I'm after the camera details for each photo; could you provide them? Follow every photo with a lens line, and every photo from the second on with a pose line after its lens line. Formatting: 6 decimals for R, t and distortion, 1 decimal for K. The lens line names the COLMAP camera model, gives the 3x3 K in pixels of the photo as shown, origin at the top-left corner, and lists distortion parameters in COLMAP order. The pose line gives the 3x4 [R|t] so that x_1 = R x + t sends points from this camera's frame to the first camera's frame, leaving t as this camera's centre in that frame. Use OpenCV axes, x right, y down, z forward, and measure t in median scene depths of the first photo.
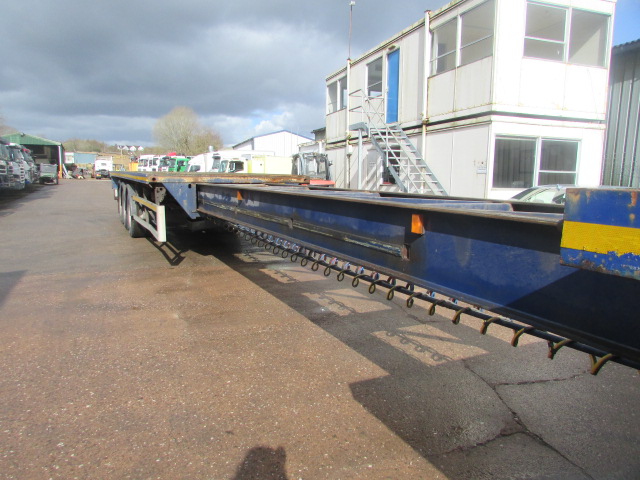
lens RADIAL K [[452.2, 0, 311.2], [0, 452.2, 240.3], [0, 0, 1]] dist [-0.049225, 0.043719]
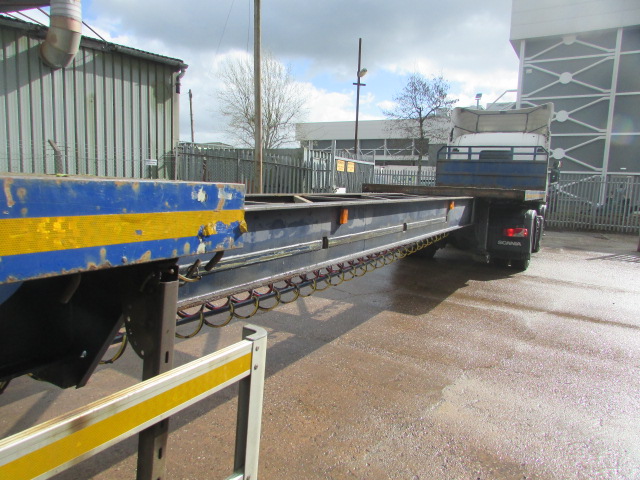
lens RADIAL K [[454.5, 0, 294.7], [0, 454.5, 240.7], [0, 0, 1]] dist [-0.062152, 0.032804]
pose [[-0.513066, -0.153360, 0.844538, -0.260992], [0.073441, 0.972458, 0.221205, -0.084801], [-0.855202, 0.175517, -0.487672, 0.540622]]
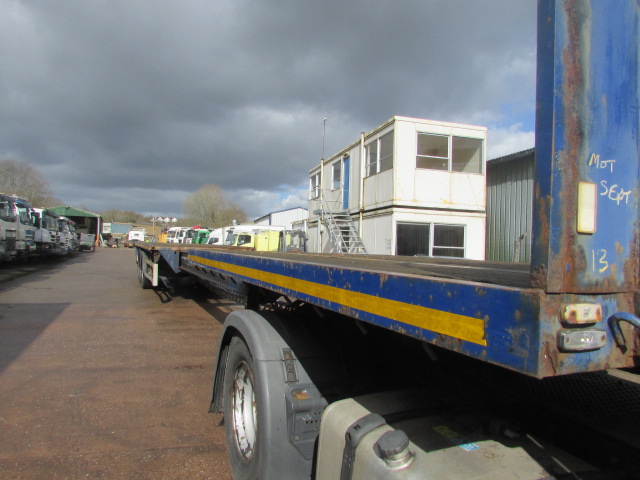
lens RADIAL K [[452.3, 0, 317.7], [0, 452.3, 239.4], [0, 0, 1]] dist [-0.052196, 0.033657]
pose [[0.998715, 0.015300, -0.048321, 0.171176], [-0.022937, 0.986574, -0.161698, 0.044424], [0.045199, 0.162598, 0.985657, -0.310953]]
